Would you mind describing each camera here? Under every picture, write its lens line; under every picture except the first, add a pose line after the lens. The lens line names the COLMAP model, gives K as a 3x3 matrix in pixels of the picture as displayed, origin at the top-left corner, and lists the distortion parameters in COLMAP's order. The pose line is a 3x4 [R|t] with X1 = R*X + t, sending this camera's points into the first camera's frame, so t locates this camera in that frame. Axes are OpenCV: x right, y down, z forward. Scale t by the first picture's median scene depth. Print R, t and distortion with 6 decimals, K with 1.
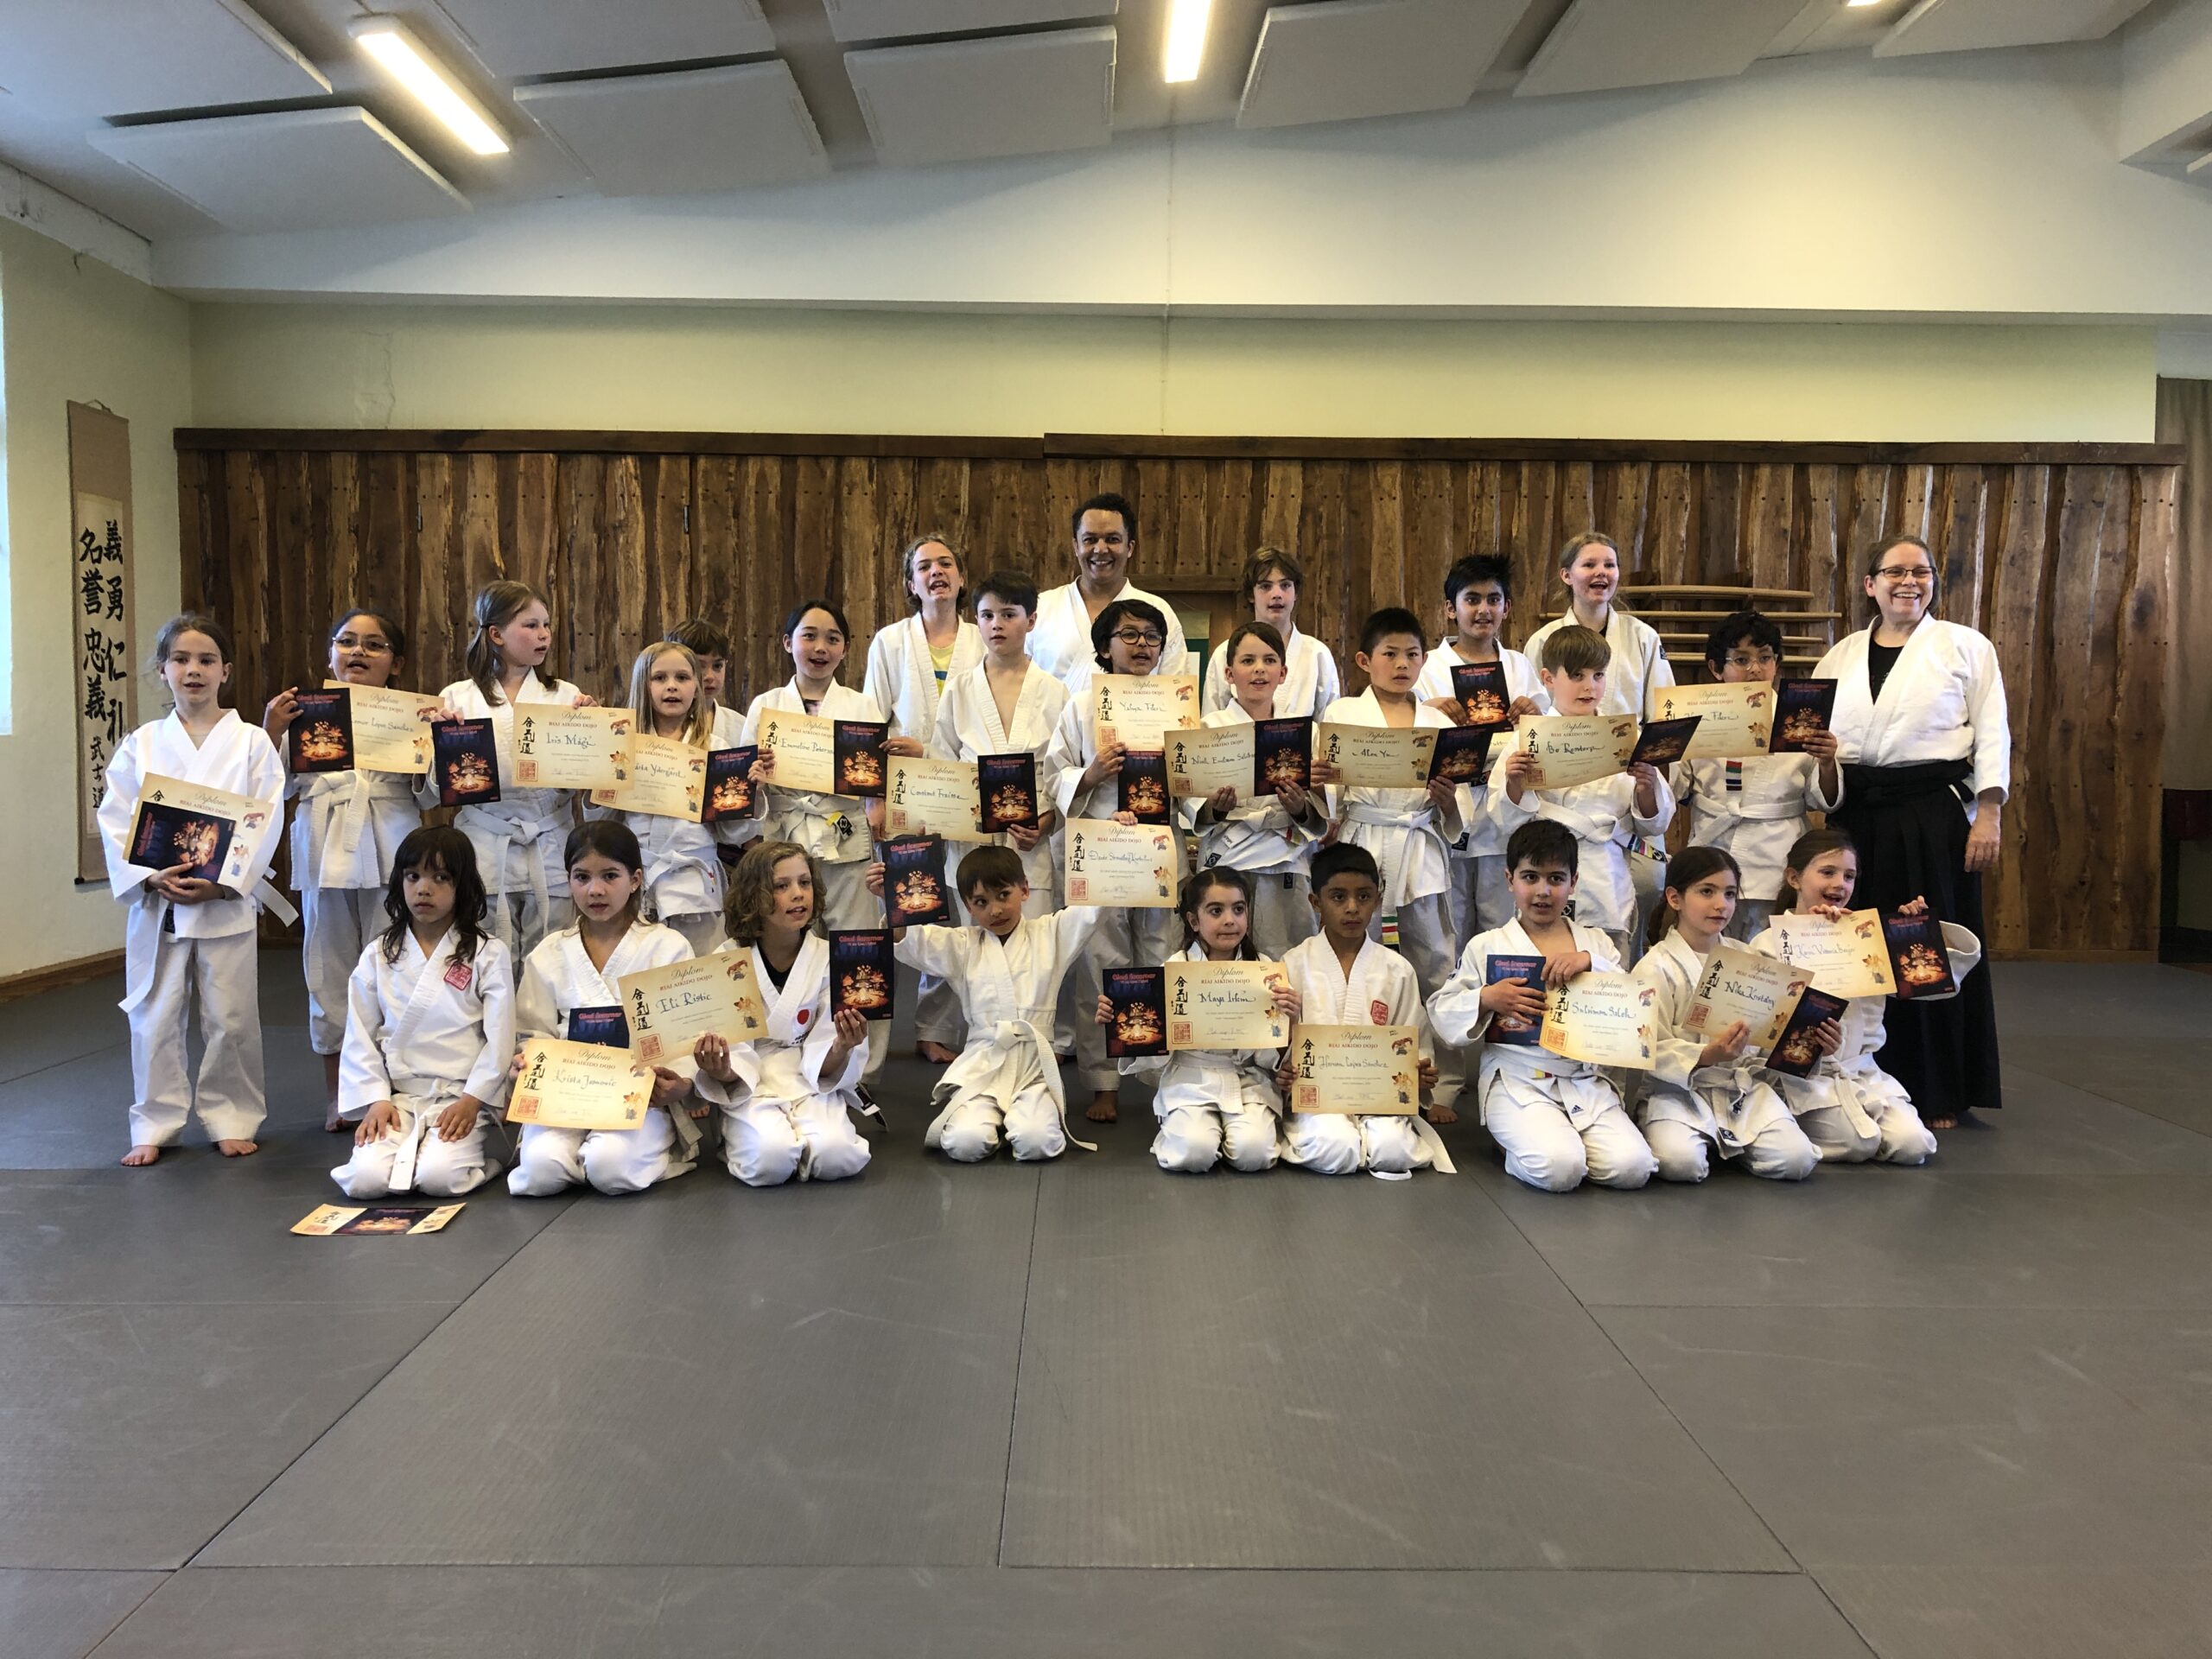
lens RADIAL K [[1792.3, 0, 1090.5], [0, 1792.3, 818.1], [0, 0, 1]] dist [0.034176, -0.044817]
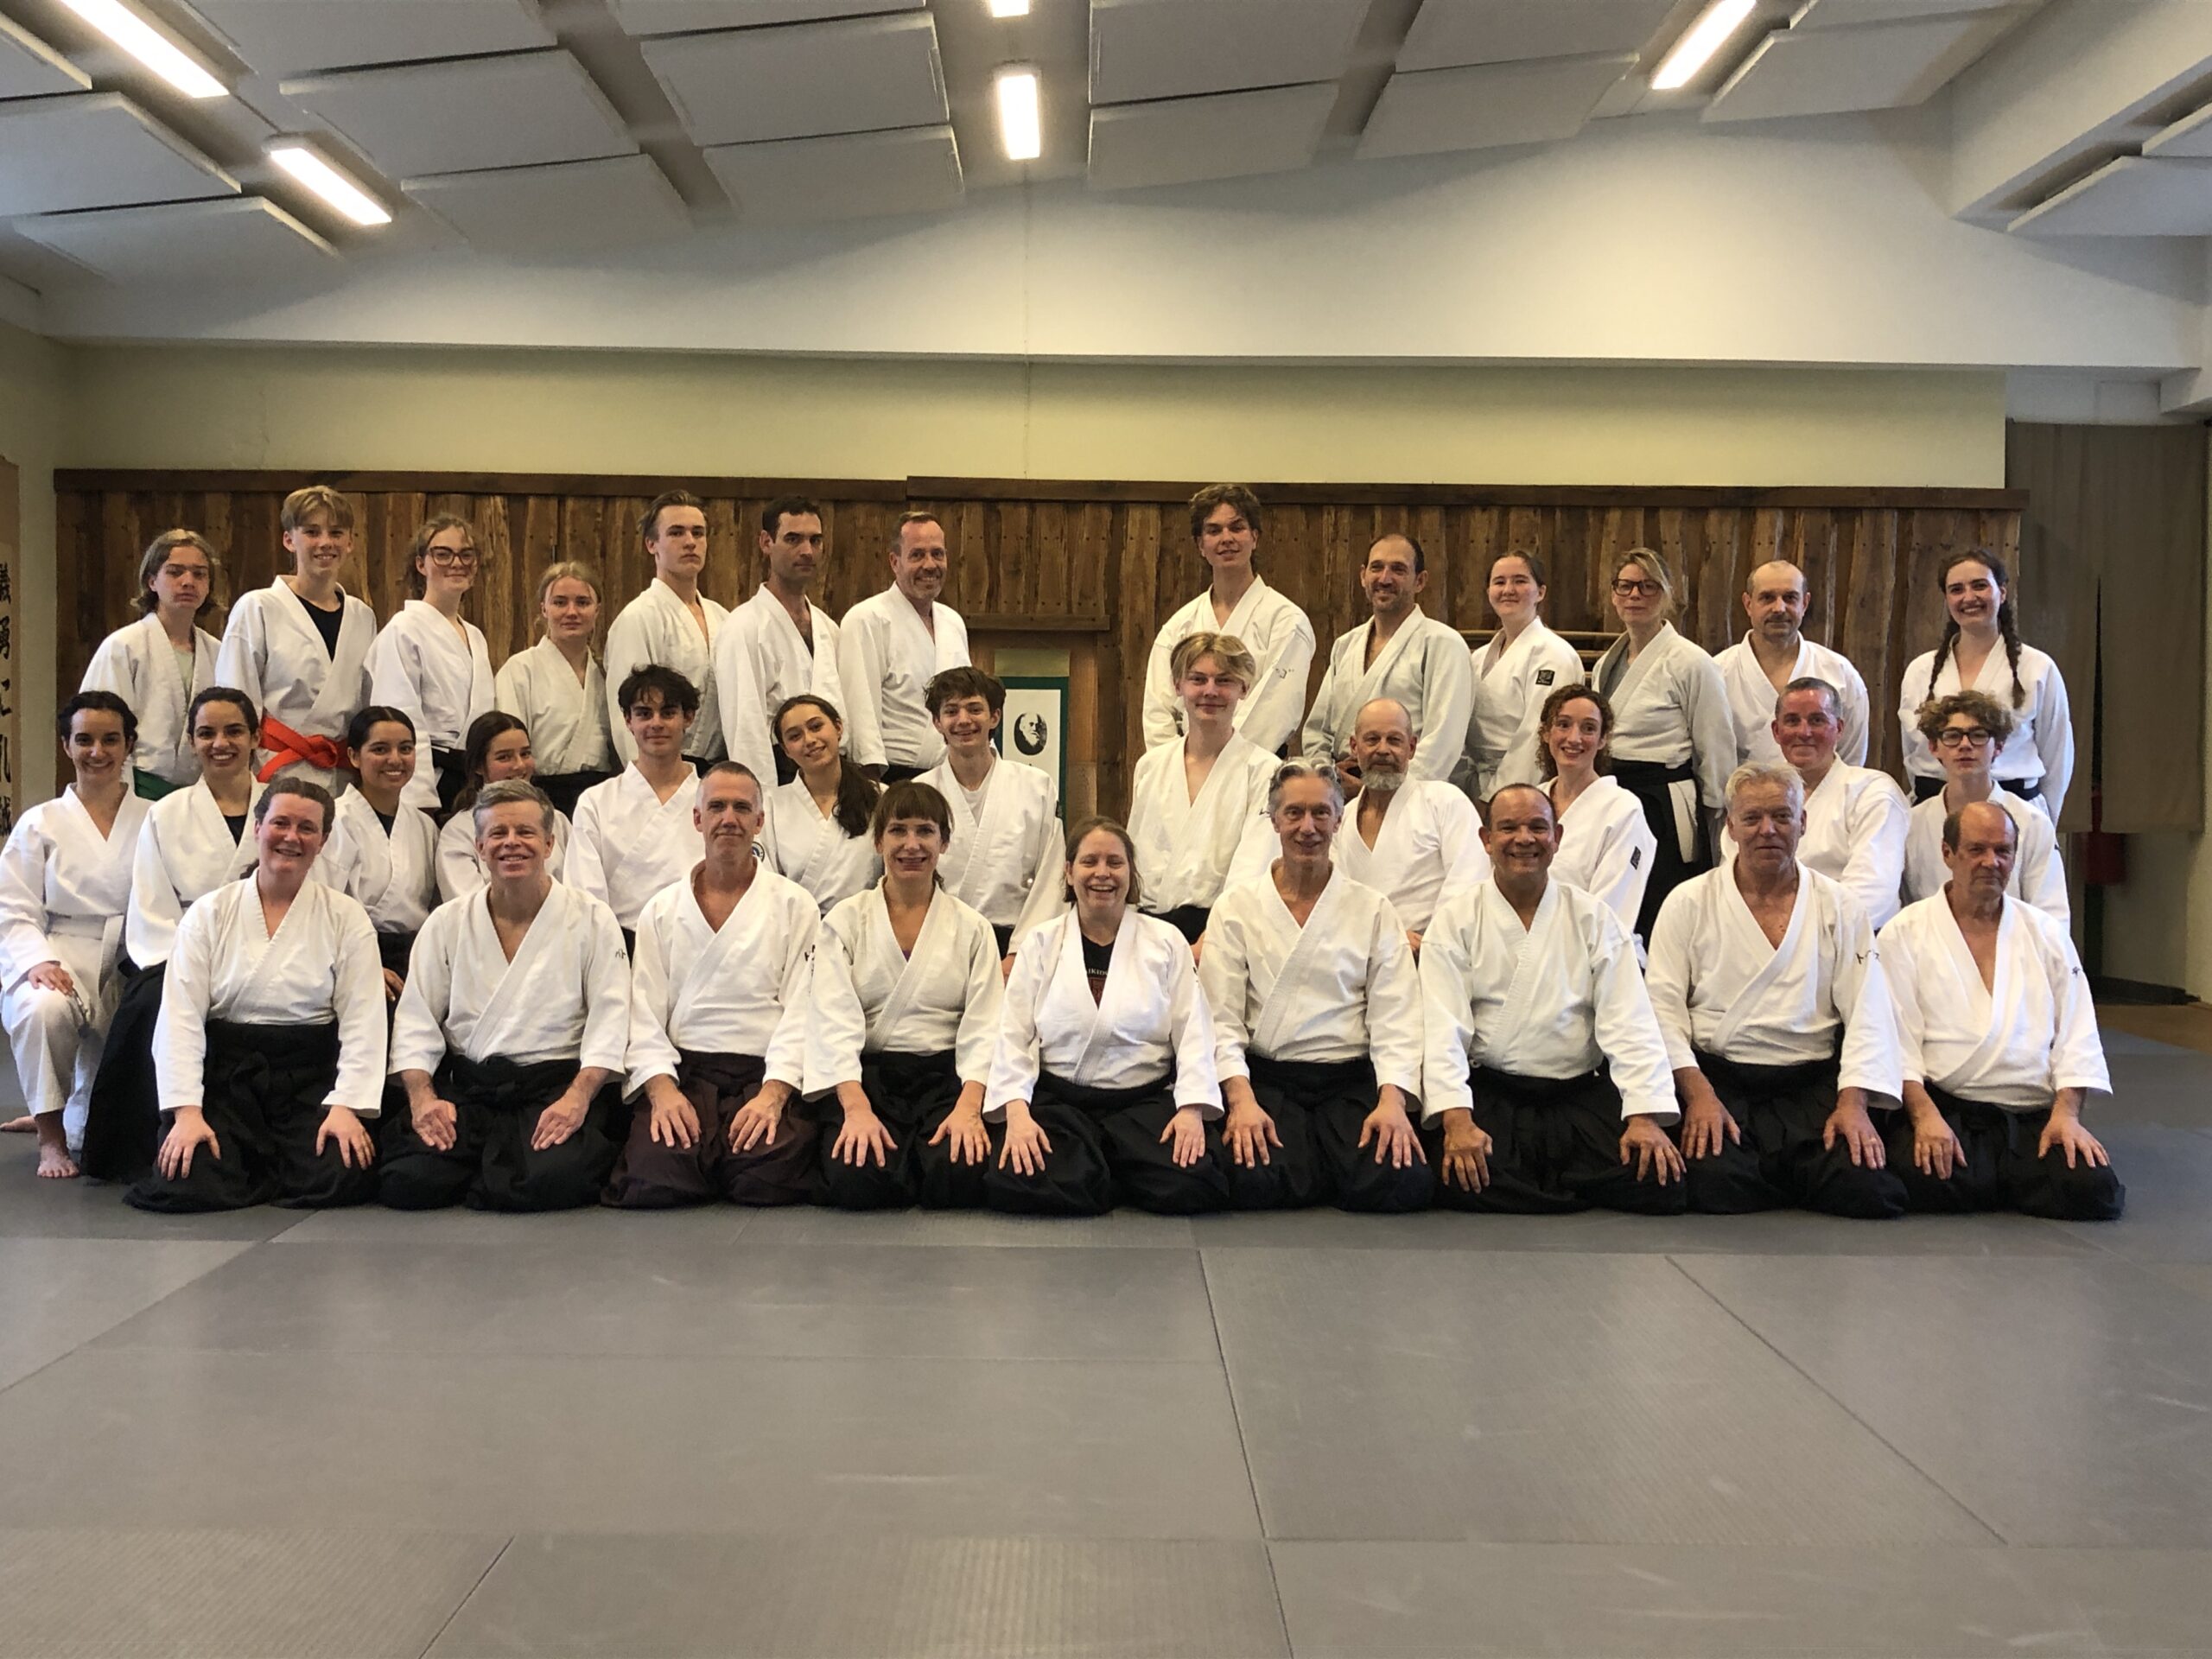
lens RADIAL K [[2461.2, 0, 1092.3], [0, 2461.2, 852.6], [0, 0, 1]] dist [0.047967, 0.000000]
pose [[0.999987, 0.003263, -0.003891, 0.085472], [-0.003324, 0.999868, -0.015930, 0.021281], [0.003839, 0.015943, 0.999866, -0.393781]]
